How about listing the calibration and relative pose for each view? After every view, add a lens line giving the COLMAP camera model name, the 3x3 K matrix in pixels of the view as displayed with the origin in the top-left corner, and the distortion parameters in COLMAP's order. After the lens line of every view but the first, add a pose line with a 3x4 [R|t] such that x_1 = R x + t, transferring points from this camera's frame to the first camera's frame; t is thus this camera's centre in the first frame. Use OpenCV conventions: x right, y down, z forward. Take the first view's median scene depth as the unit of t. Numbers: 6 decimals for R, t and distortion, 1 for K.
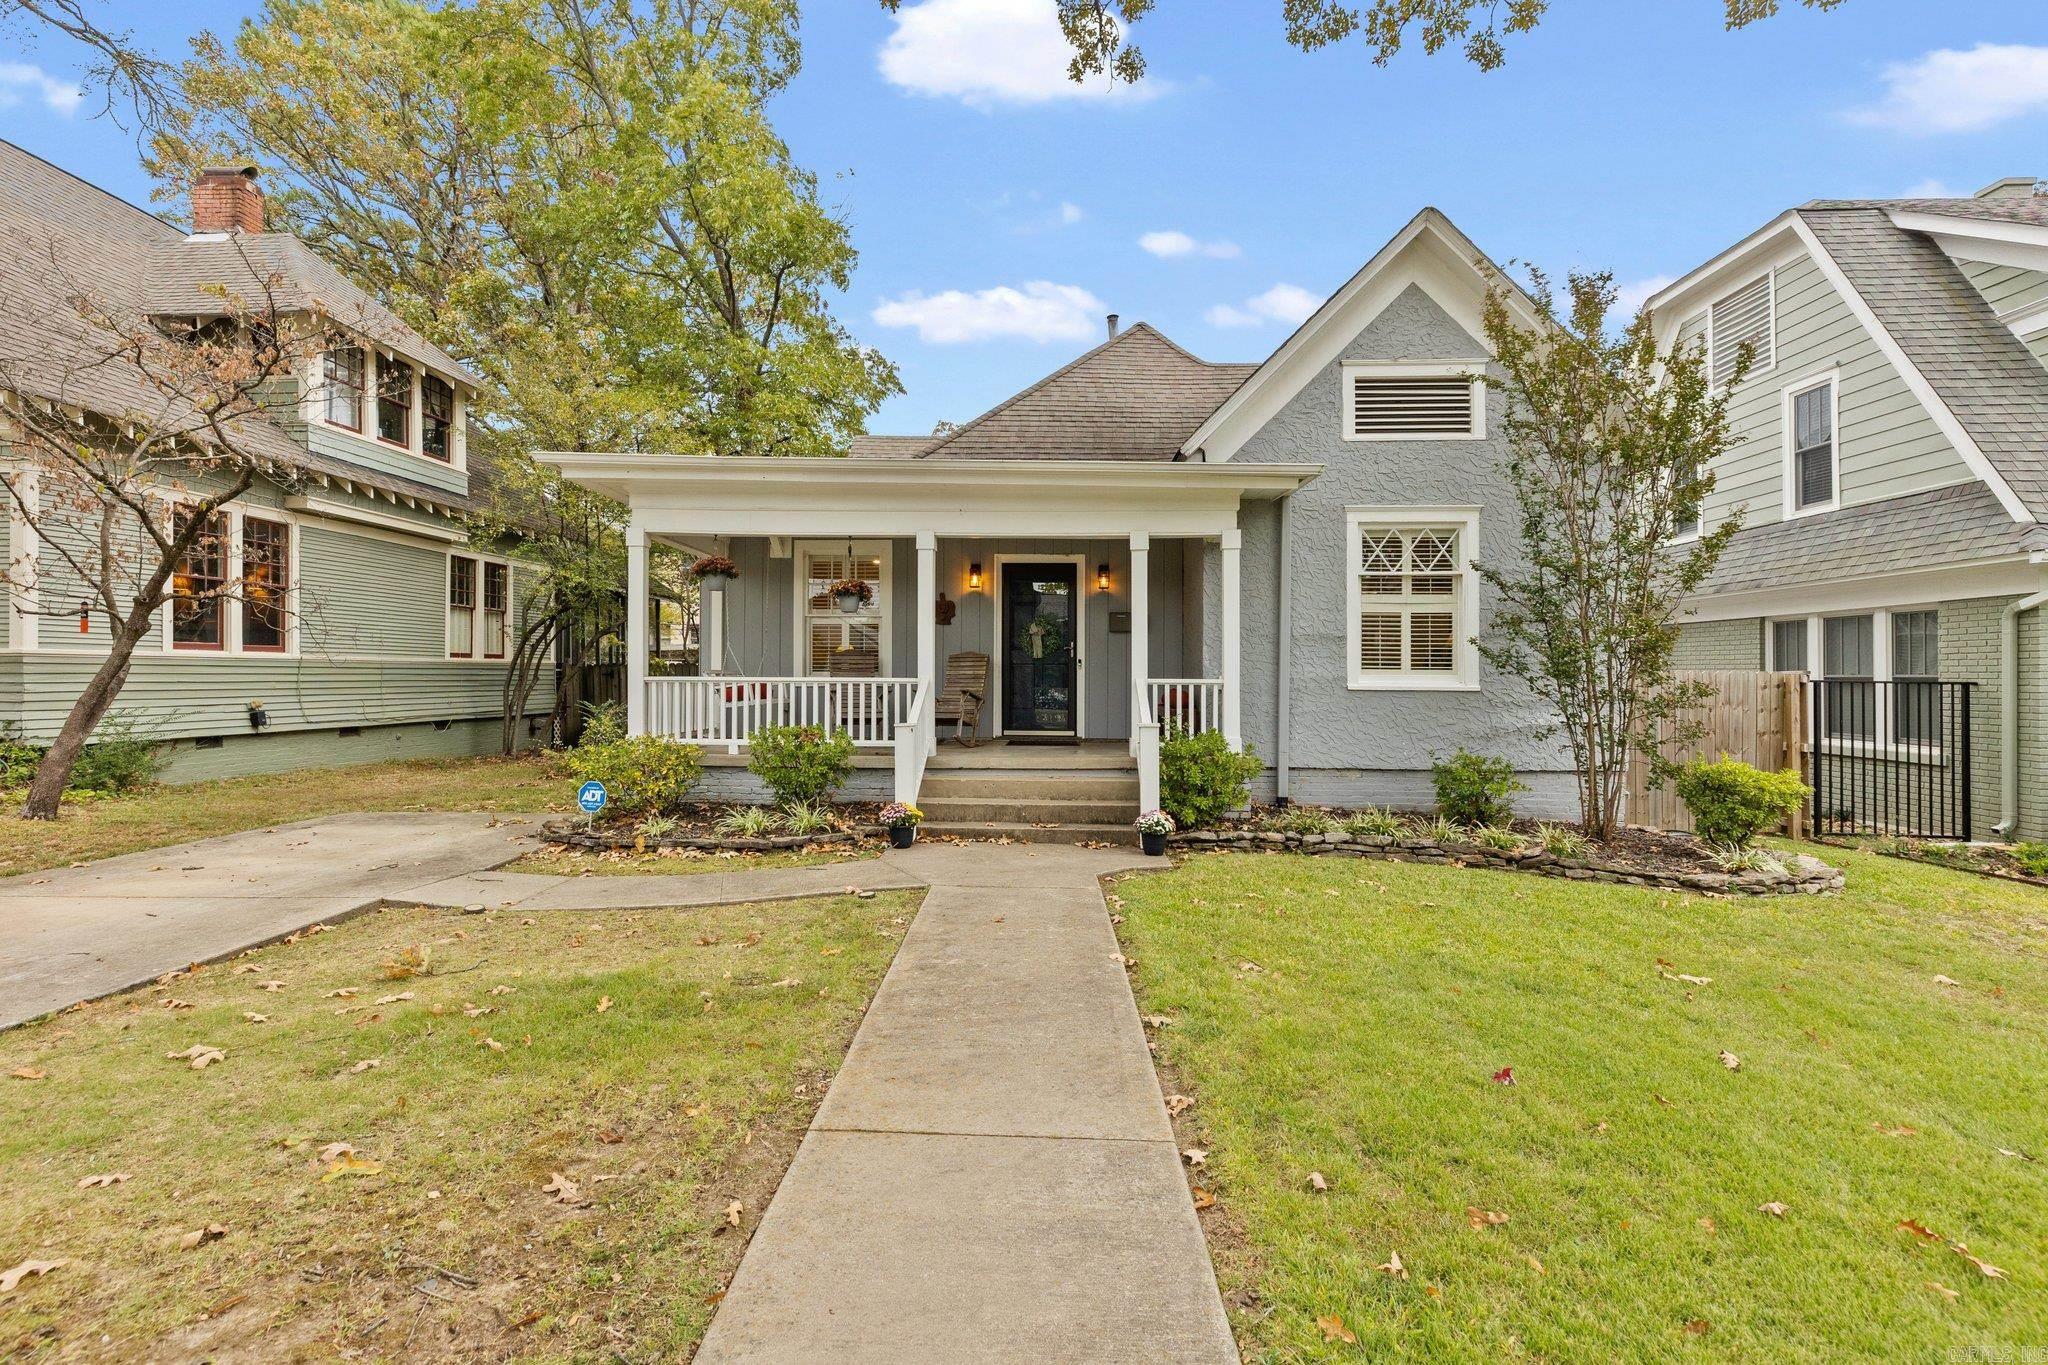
lens RADIAL K [[929.8, 0, 1016.3], [0, 929.8, 671.3], [0, 0, 1]] dist [0.004621, -0.000800]
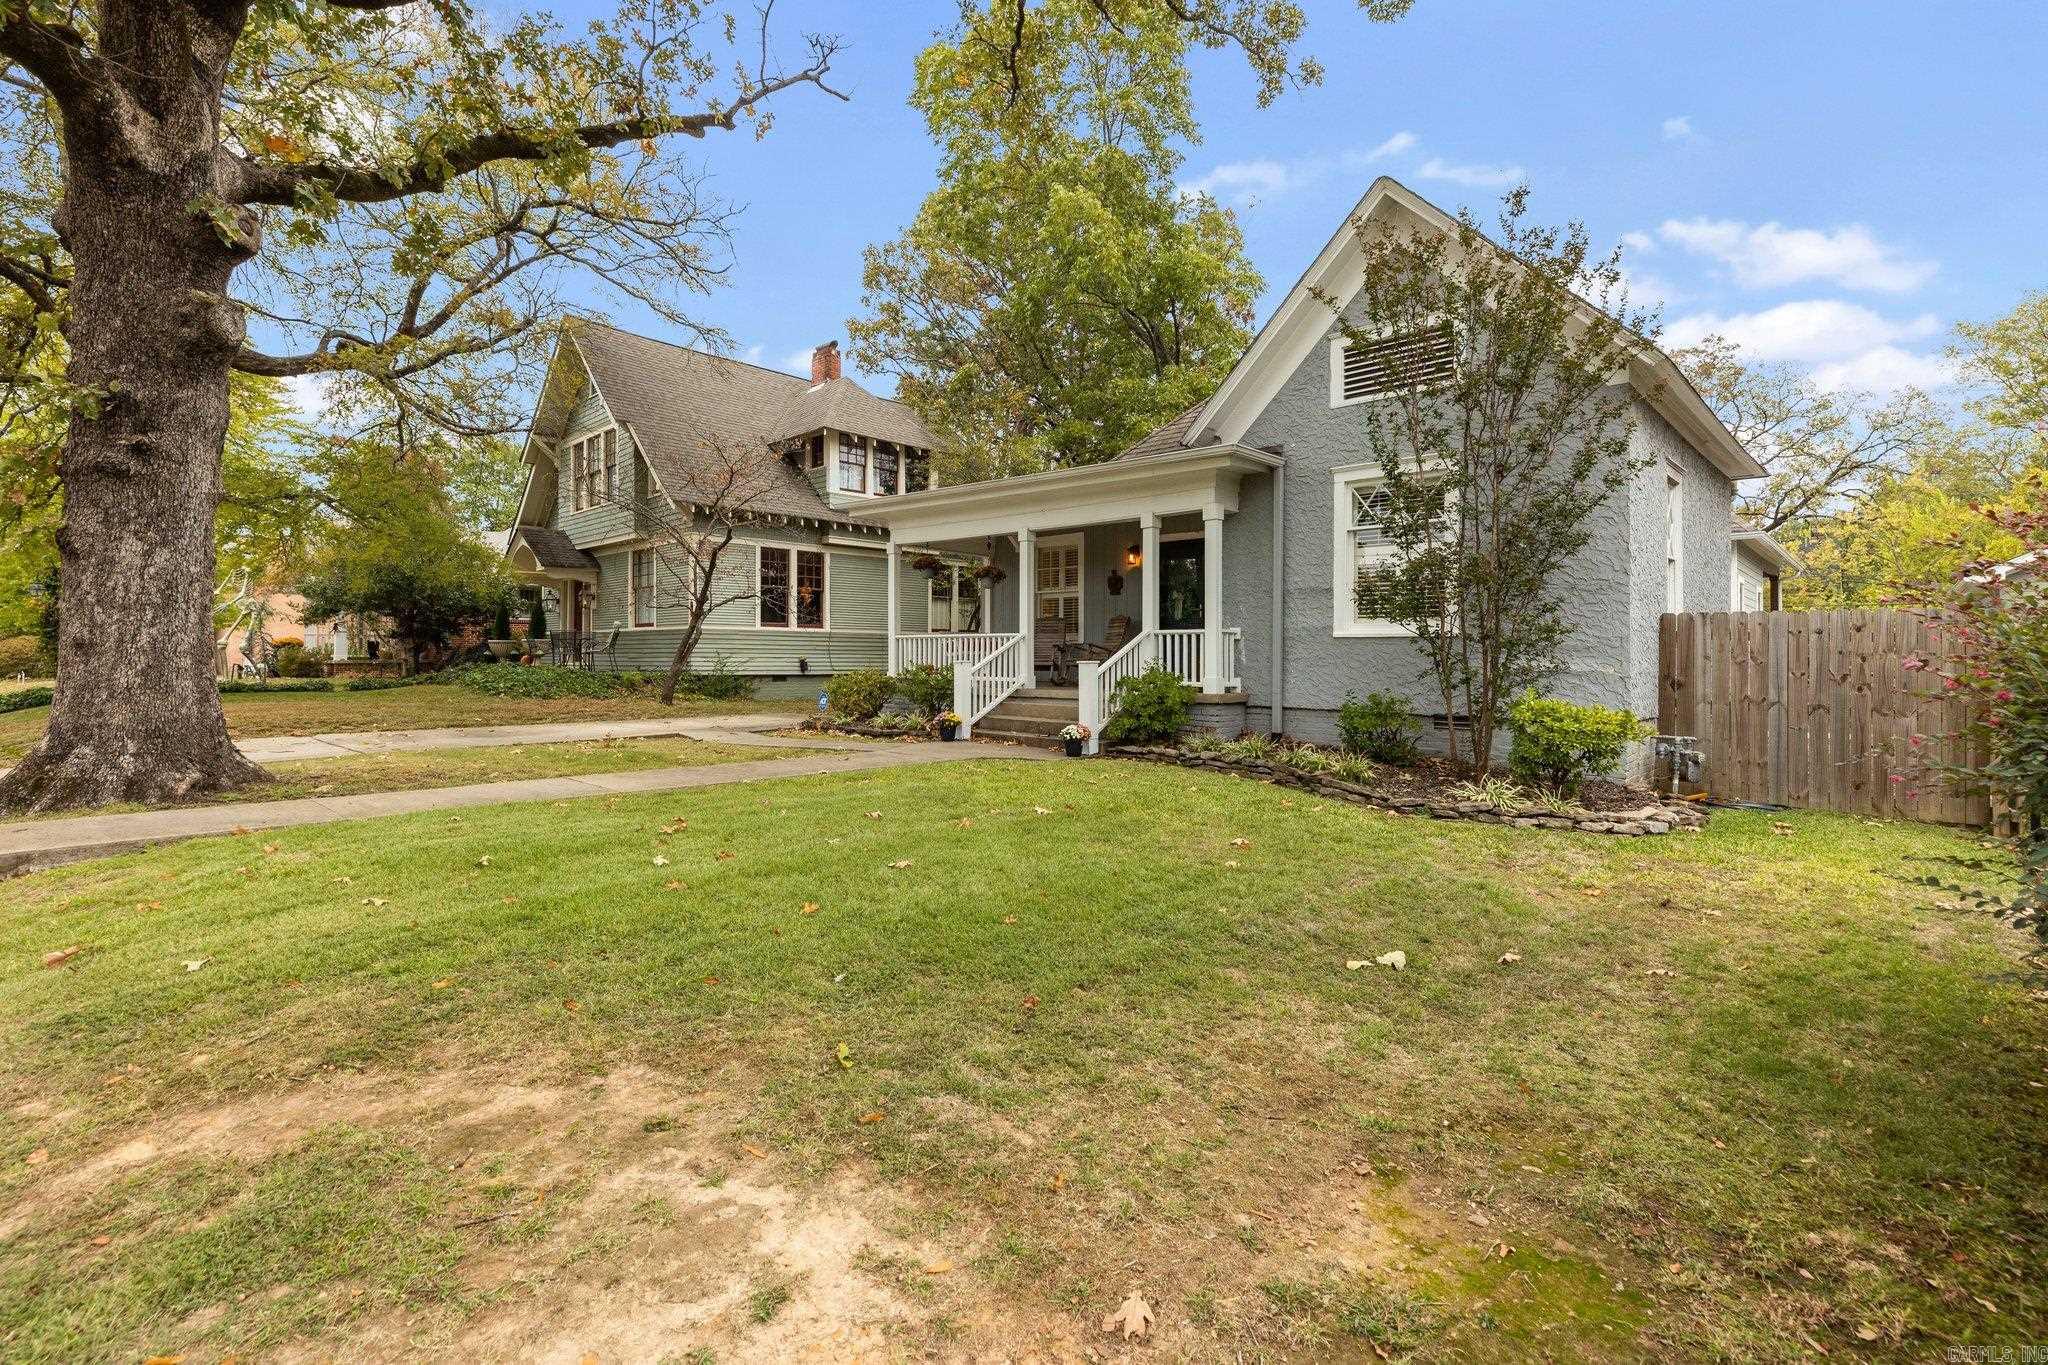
lens RADIAL K [[929.8, 0, 1022.2], [0, 929.8, 663.7], [0, 0, 1]] dist [0.004621, -0.000800]
pose [[0.755838, 0.003614, -0.654749, 0.663613], [0.001097, 0.999976, 0.006786, 0.035693], [0.654758, -0.005848, 0.755816, -0.050296]]
